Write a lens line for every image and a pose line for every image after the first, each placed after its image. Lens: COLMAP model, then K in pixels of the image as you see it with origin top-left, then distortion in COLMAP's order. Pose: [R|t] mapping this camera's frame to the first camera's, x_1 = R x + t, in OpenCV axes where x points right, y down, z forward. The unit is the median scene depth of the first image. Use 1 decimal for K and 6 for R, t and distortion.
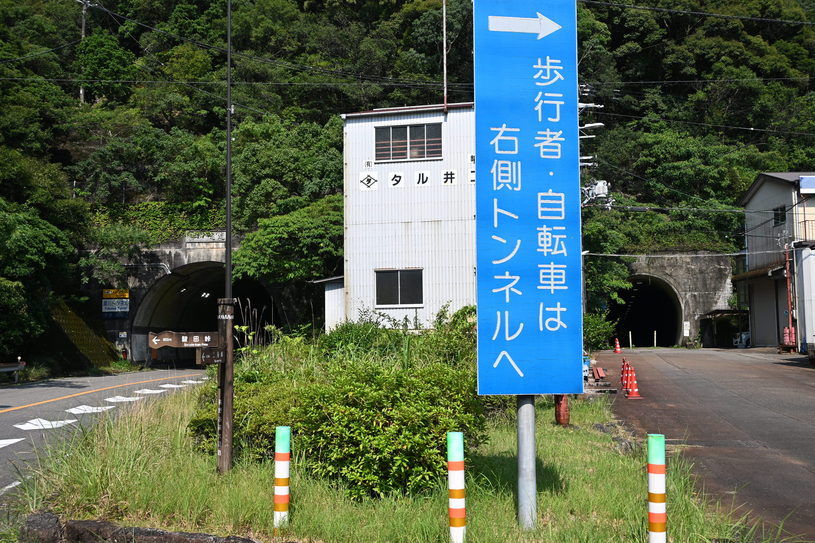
lens RADIAL K [[880.5, 0, 406.6], [0, 880.5, 264.7], [0, 0, 1]] dist [-0.004396, 0.000000]
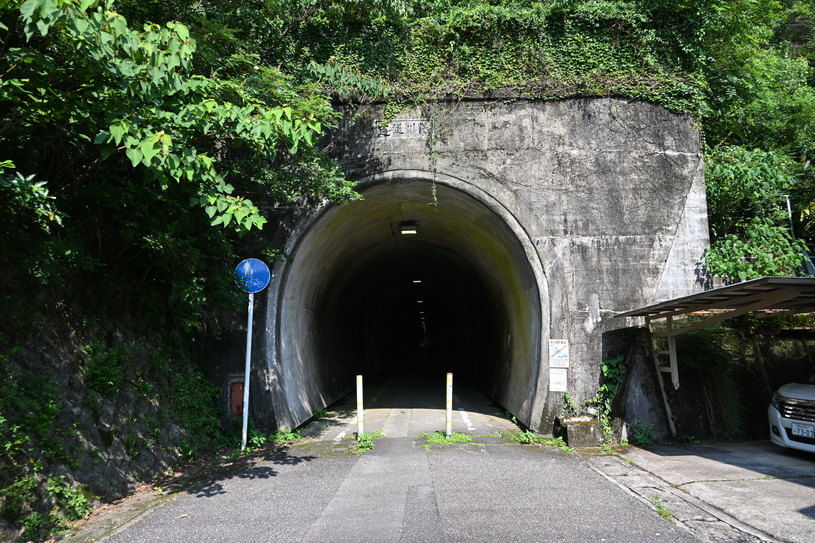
lens RADIAL K [[556.0, 0, 405.2], [0, 556.0, 267.9], [0, 0, 1]] dist [-0.002709, 0.003023]
pose [[0.981363, 0.018066, 0.191314, 0.317547], [-0.011278, 0.999270, -0.036512, 0.065818], [-0.191834, 0.033674, 0.980850, 1.122966]]
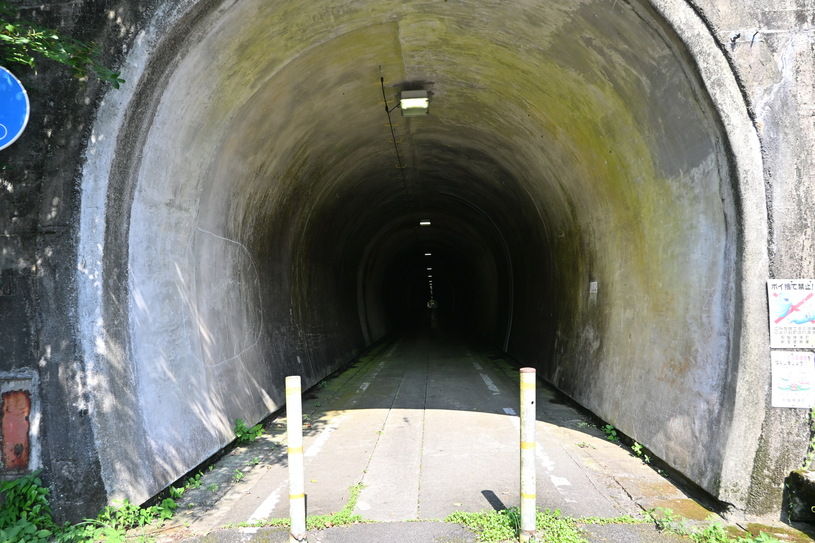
lens RADIAL K [[556.0, 0, 409.6], [0, 556.0, 269.6], [0, 0, 1]] dist [-0.002709, 0.003023]
pose [[0.981741, -0.009261, 0.189996, 0.345438], [0.002510, 0.999358, 0.035742, 0.081809], [-0.190205, -0.034612, 0.981134, 1.263772]]
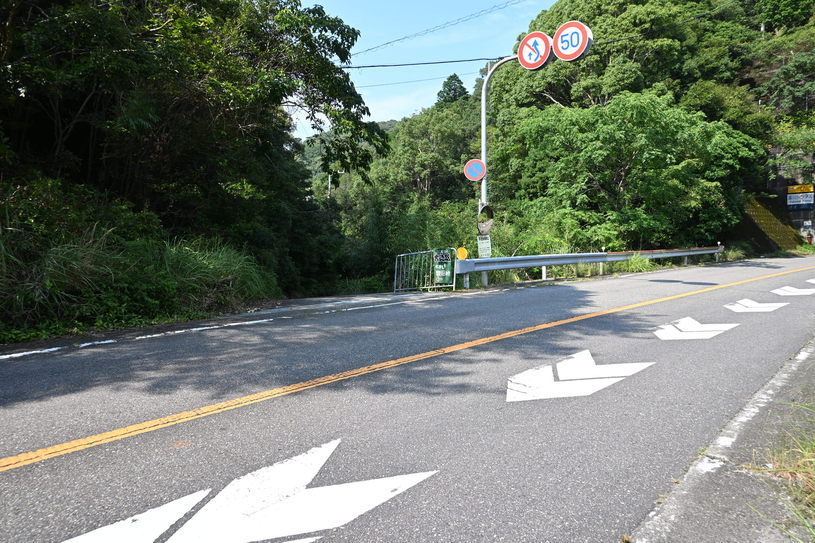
lens RADIAL K [[556.0, 0, 405.8], [0, 556.0, 269.6], [0, 0, 1]] dist [-0.002709, 0.003023]
pose [[0.609398, 0.033686, -0.792149, -0.066265], [0.087731, 0.990097, 0.109595, 0.014139], [0.787996, -0.136283, 0.600407, 0.131660]]
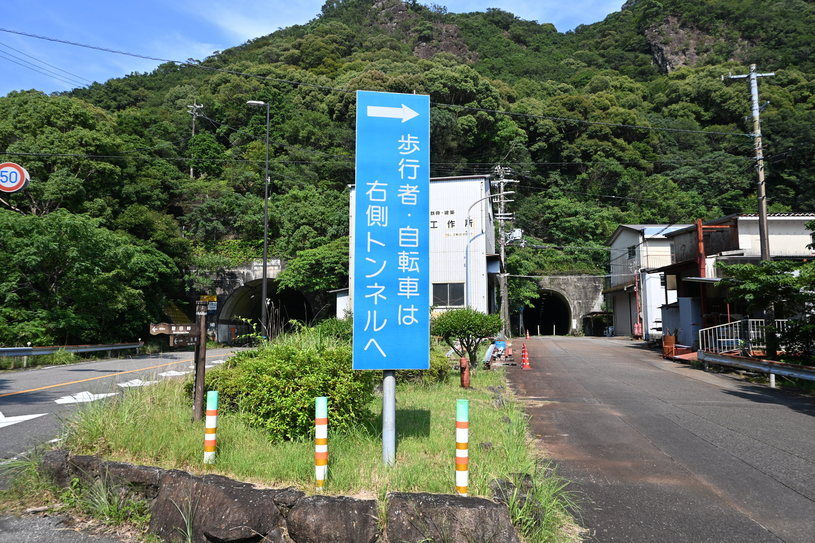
lens RADIAL K [[556.0, 0, 407.5], [0, 556.0, 267.2], [0, 0, 1]] dist [-0.002709, 0.003023]
pose [[0.999956, 0.008424, 0.004124, 0.021886], [-0.008312, 0.999616, -0.026417, 0.000760], [-0.004345, 0.026382, 0.999642, 0.013214]]
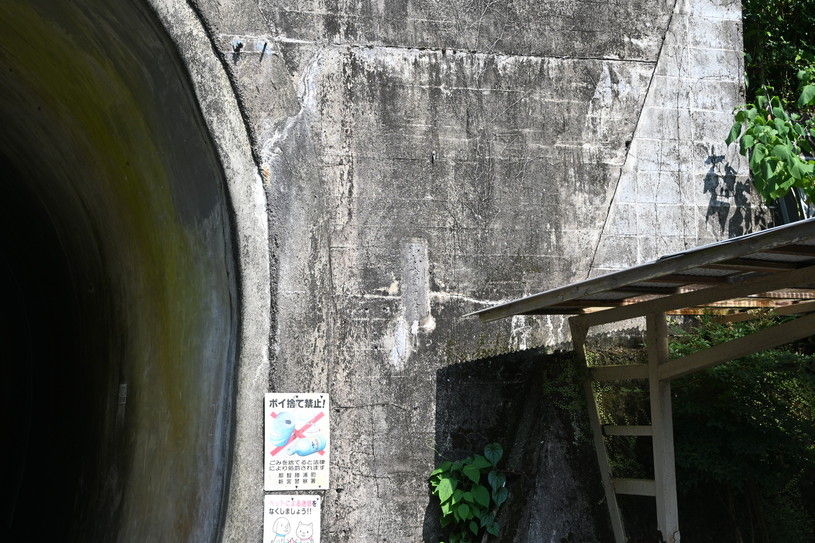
lens RADIAL K [[1378.4, 0, 407.7], [0, 1378.4, 266.0], [0, 0, 1]] dist [0.031135, 0.000000]
pose [[0.836471, 0.039305, 0.546600, 0.346210], [-0.035011, 0.999220, -0.018274, 0.074041], [-0.546892, -0.003851, 0.837194, 1.195681]]
